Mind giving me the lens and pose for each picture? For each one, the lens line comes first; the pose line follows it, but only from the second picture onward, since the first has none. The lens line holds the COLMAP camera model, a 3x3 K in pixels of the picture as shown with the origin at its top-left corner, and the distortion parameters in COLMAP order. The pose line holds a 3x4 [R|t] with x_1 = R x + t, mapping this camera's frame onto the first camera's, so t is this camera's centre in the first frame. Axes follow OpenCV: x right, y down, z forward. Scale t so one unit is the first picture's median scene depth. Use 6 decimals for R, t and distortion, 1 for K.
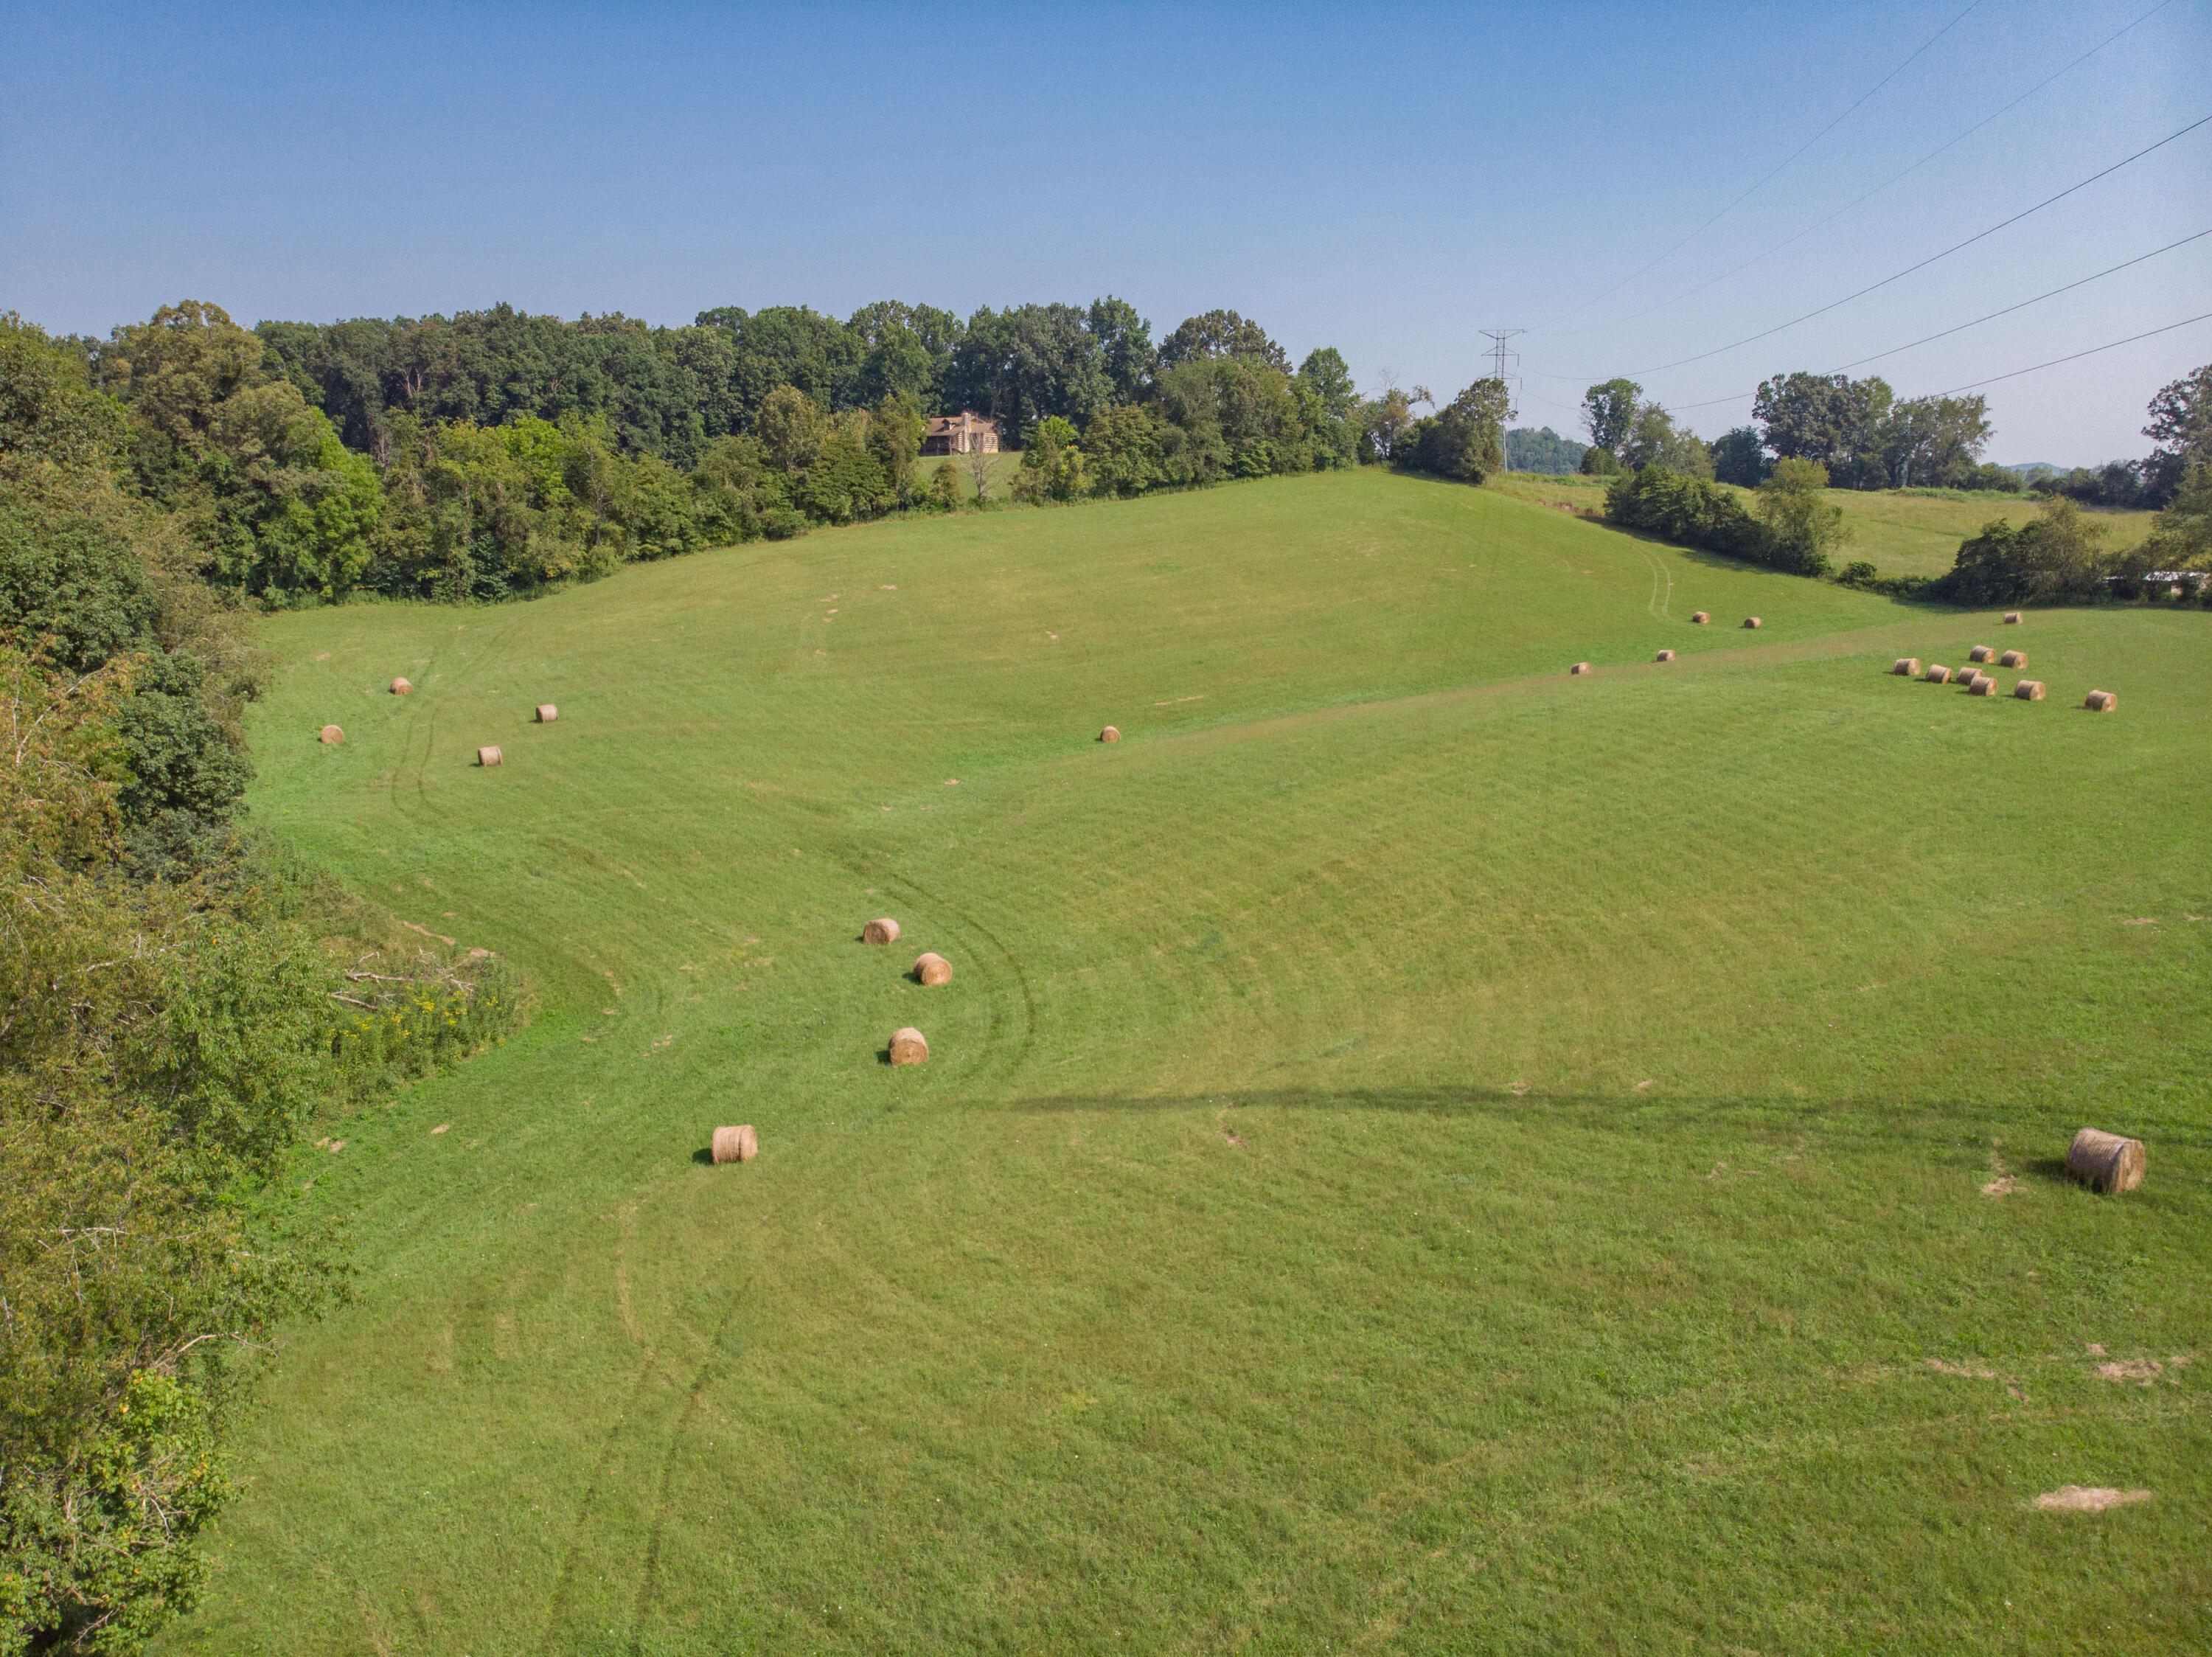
lens RADIAL K [[1666.8, 0, 1106.0], [0, 1666.8, 828.5], [0, 0, 1]] dist [0.012874, -0.000267]
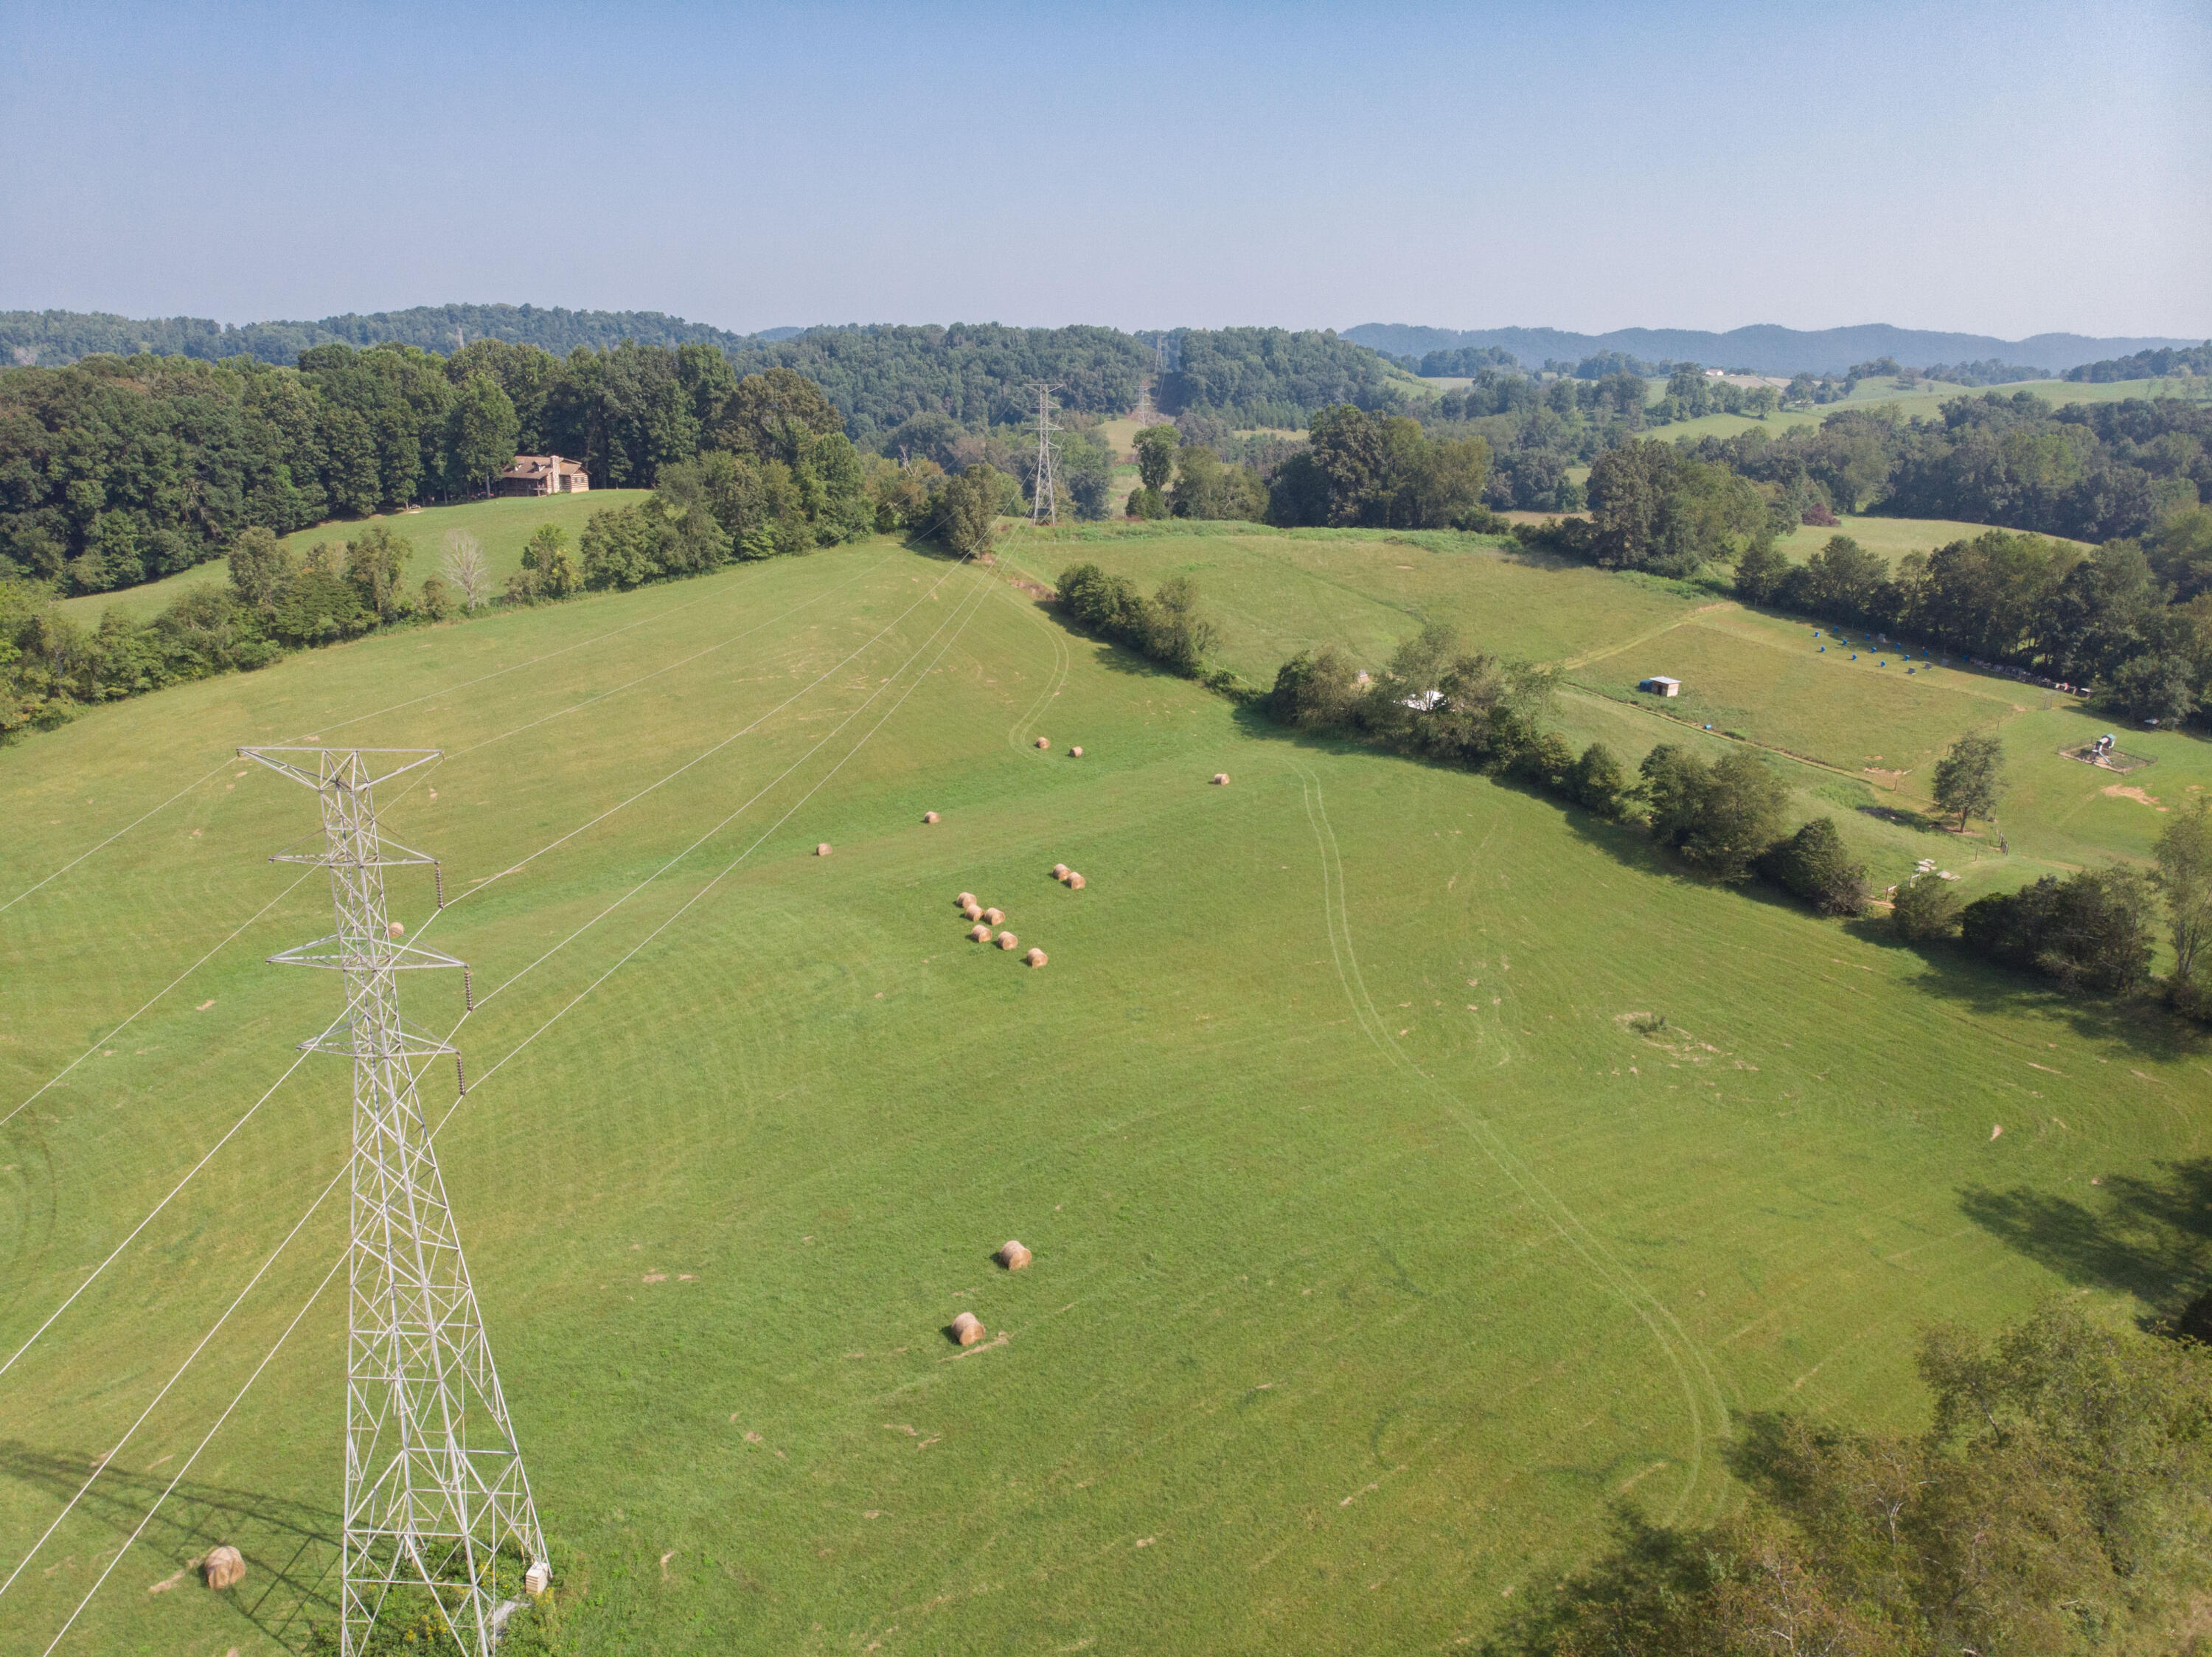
lens RADIAL K [[1662.8, 0, 1115.4], [0, 1662.8, 852.1], [0, 0, 1]] dist [-0.030977, 0.087484]
pose [[0.997793, -0.009527, 0.065714, 0.242803], [0.002227, 0.993899, 0.110270, -0.131741], [-0.066363, -0.109881, 0.991727, -0.138116]]
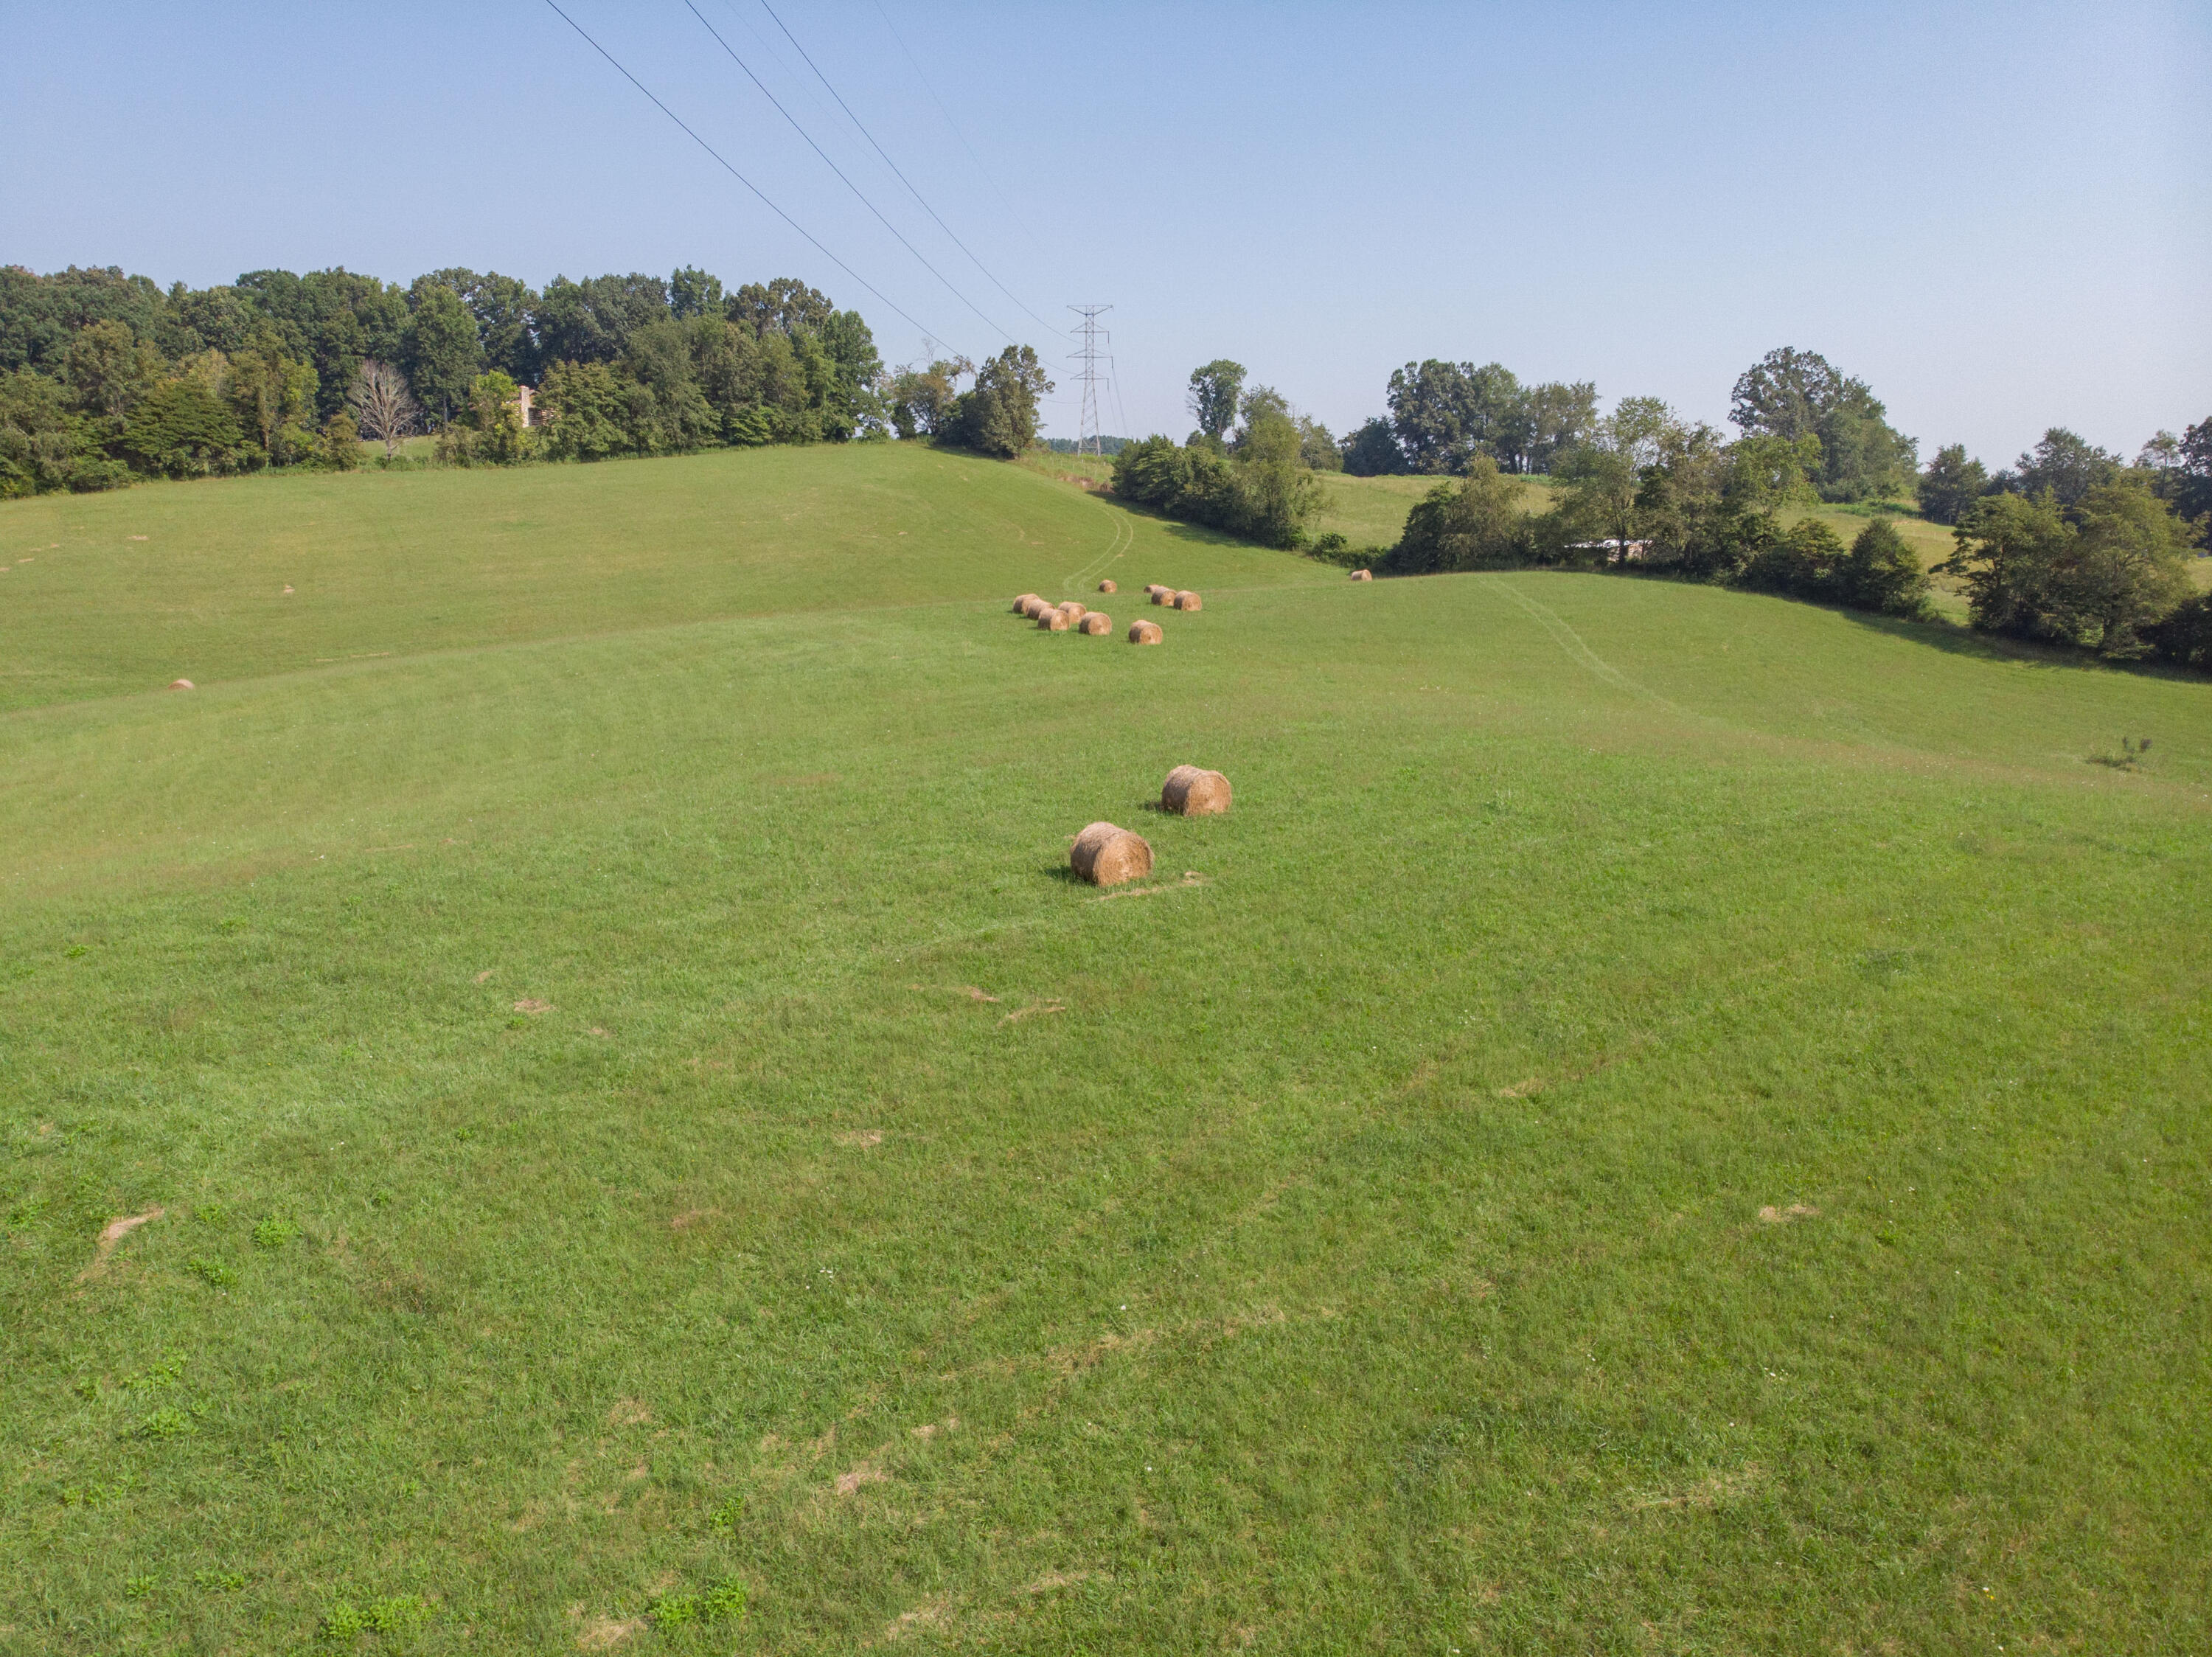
lens RADIAL K [[1656.7, 0, 1106.0], [0, 1656.7, 828.5], [0, 0, 1]] dist [-0.005581, 0.029967]
pose [[0.998493, -0.002569, 0.054820, 0.224650], [0.003317, 0.999903, -0.013554, 0.014474], [-0.054780, 0.013715, 0.998404, 0.070962]]
